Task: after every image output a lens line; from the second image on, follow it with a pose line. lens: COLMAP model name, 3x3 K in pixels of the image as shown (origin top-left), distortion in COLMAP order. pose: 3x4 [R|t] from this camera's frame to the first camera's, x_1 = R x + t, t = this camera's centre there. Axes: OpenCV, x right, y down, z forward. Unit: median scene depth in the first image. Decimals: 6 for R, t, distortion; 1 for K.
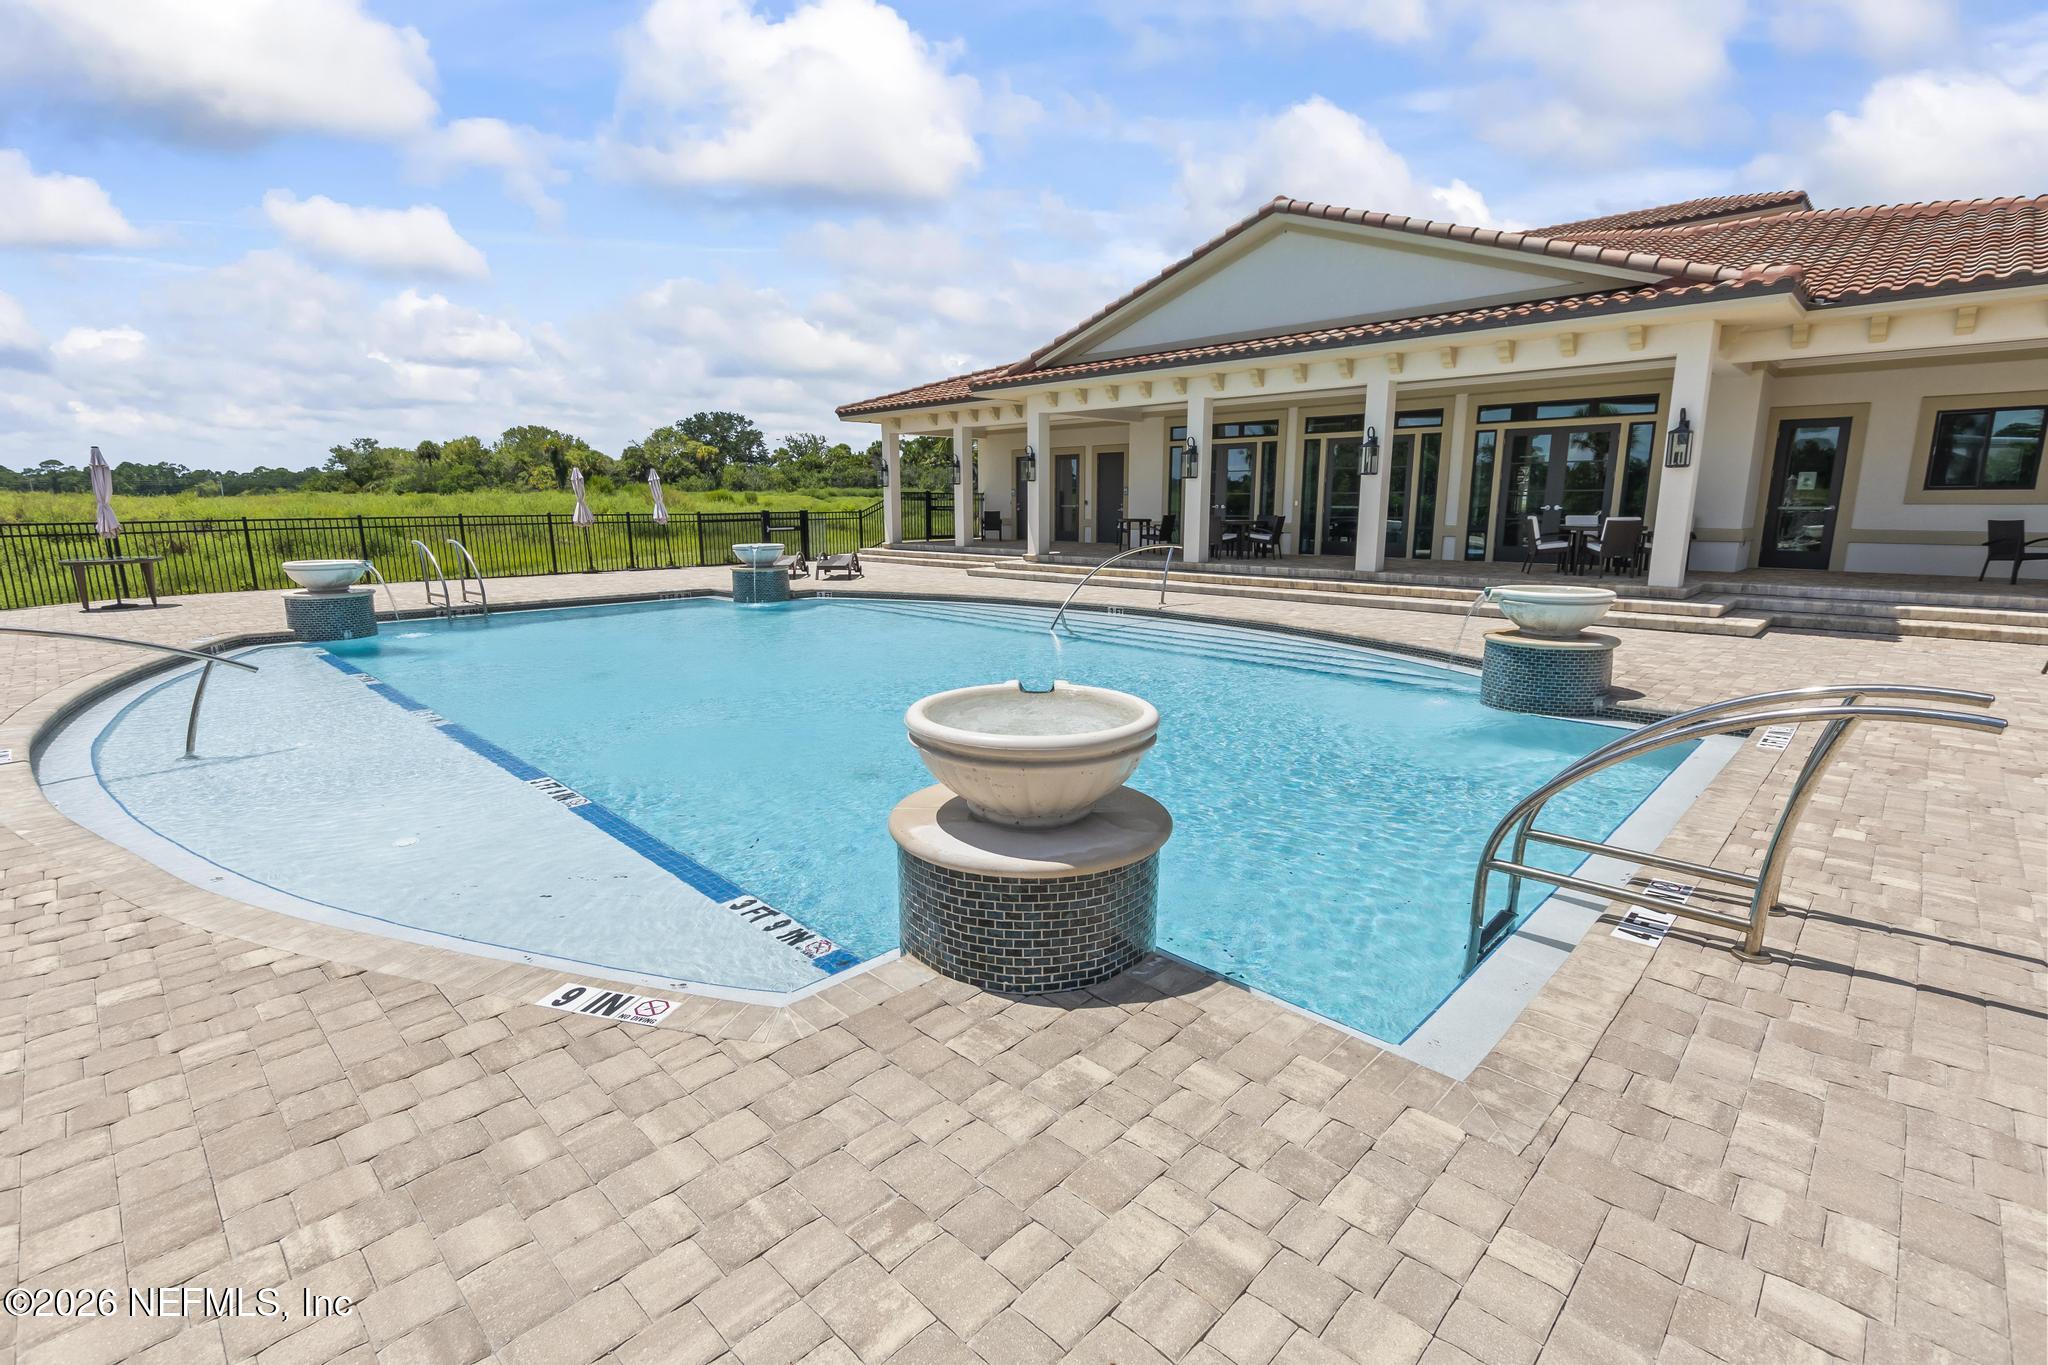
lens RADIAL K [[931.7, 0, 1024.0], [0, 931.7, 682.5], [0, 0, 1]] dist [0.002181, 0.000116]
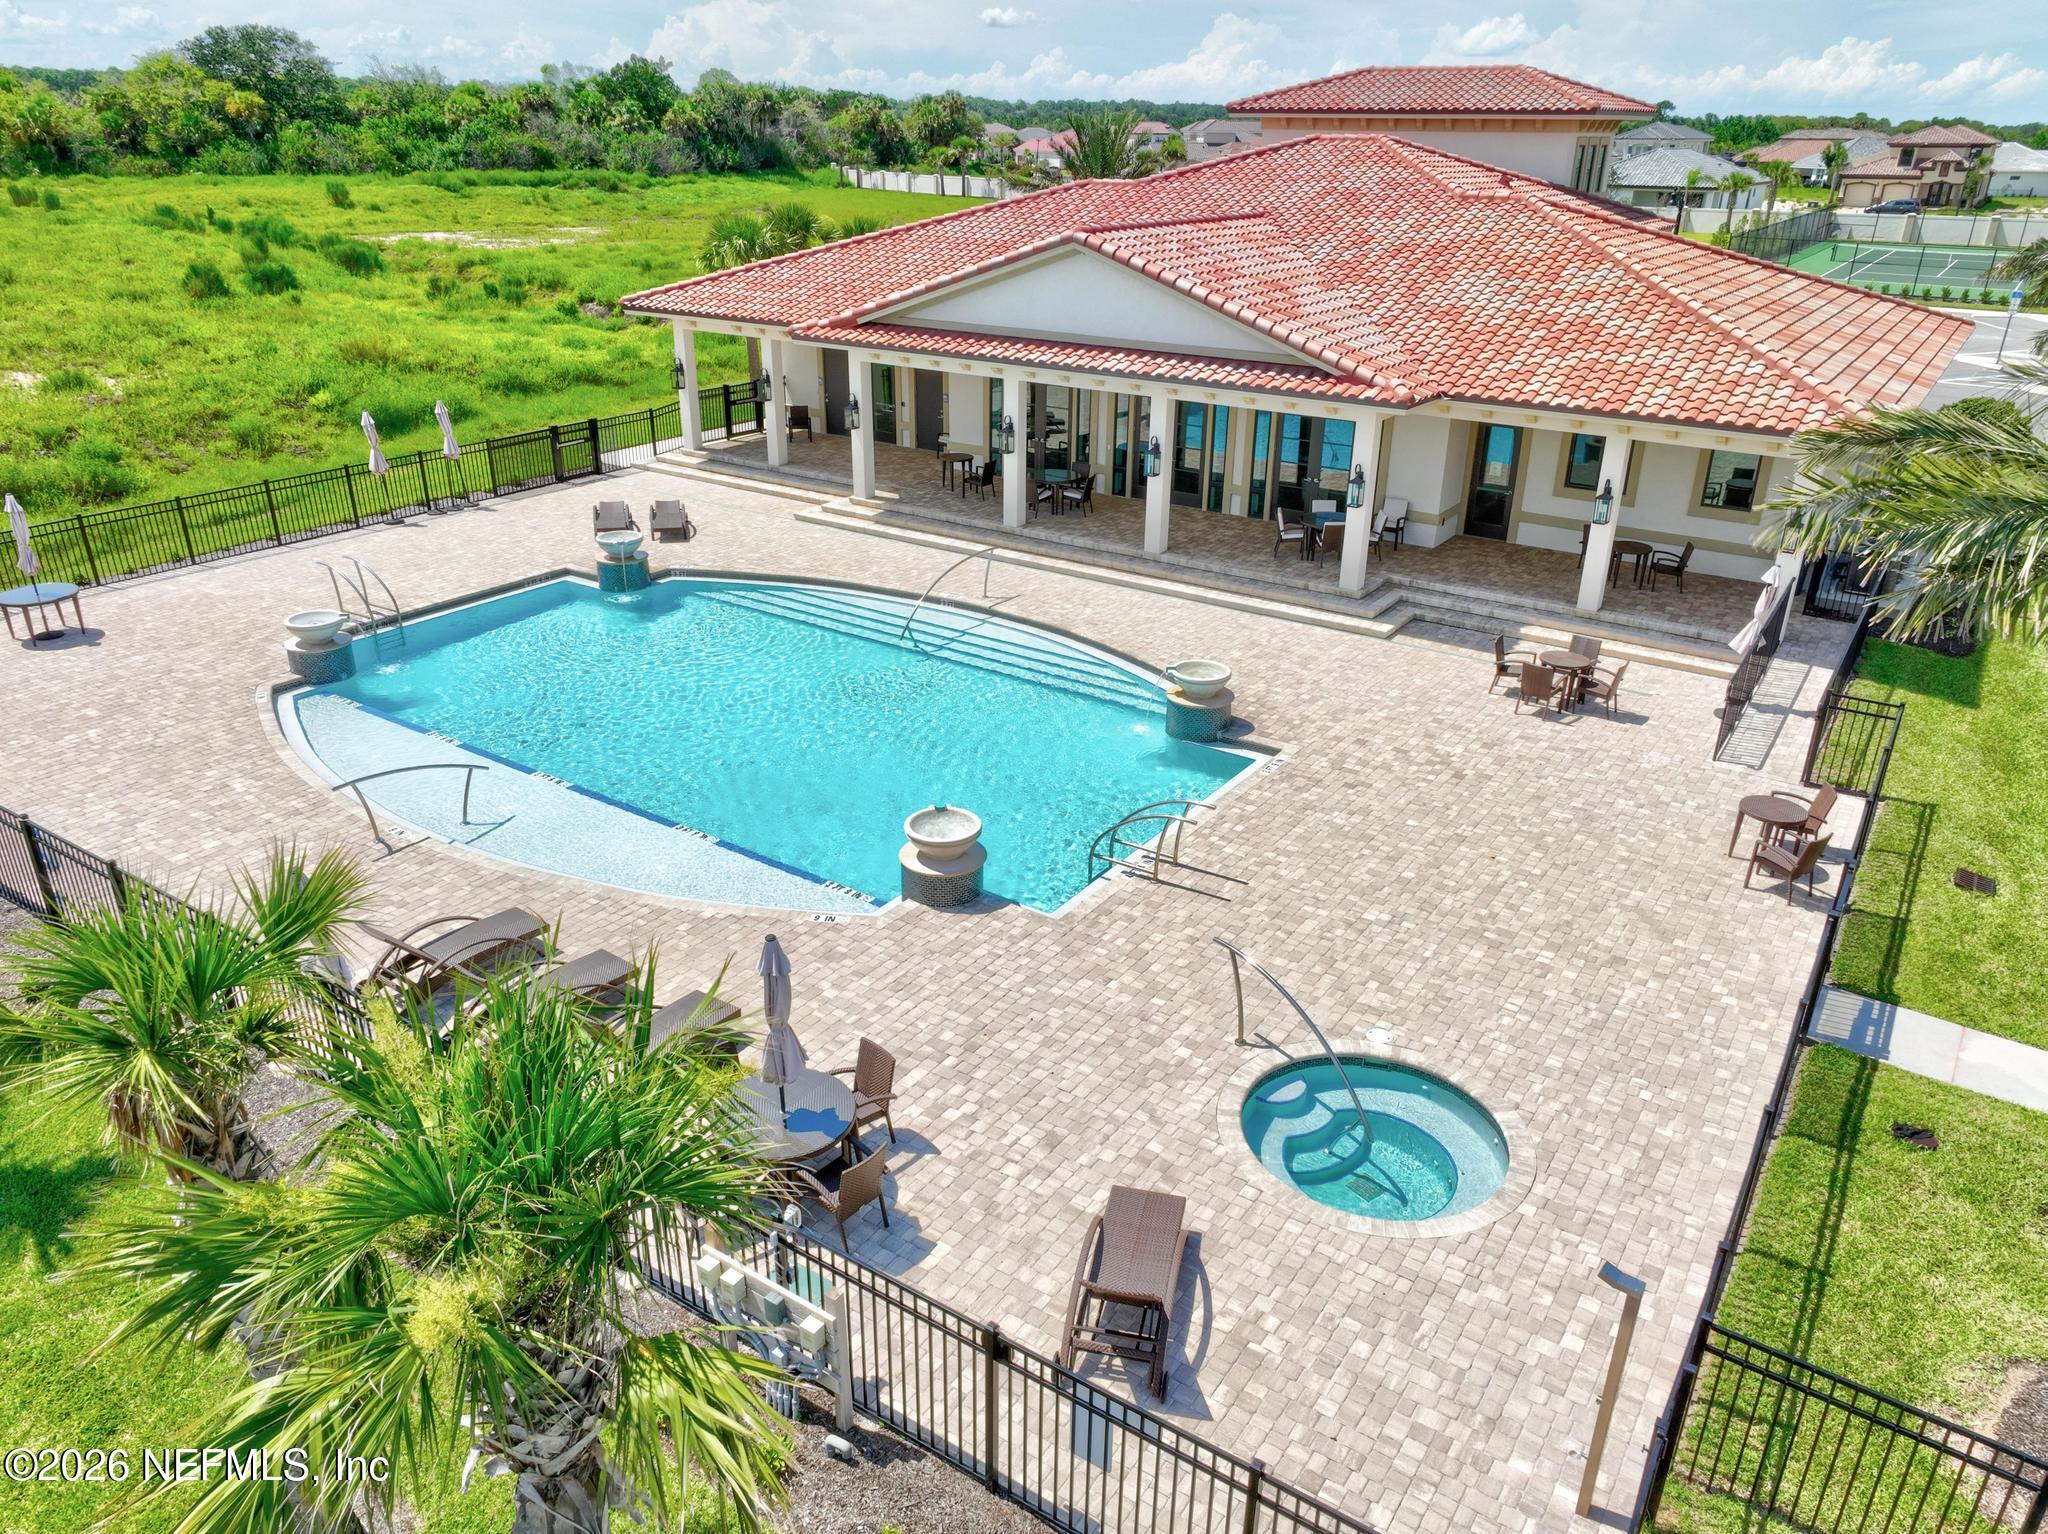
lens RADIAL K [[1429.4, 0, 1024.0], [0, 1429.4, 767.0], [0, 0, 1]] dist [0.003821, 0.003730]
pose [[0.985713, -0.062661, 0.156344, -0.074988], [0.025161, 0.972587, 0.231172, -0.203665], [-0.166543, -0.223936, 0.960269, -0.587957]]
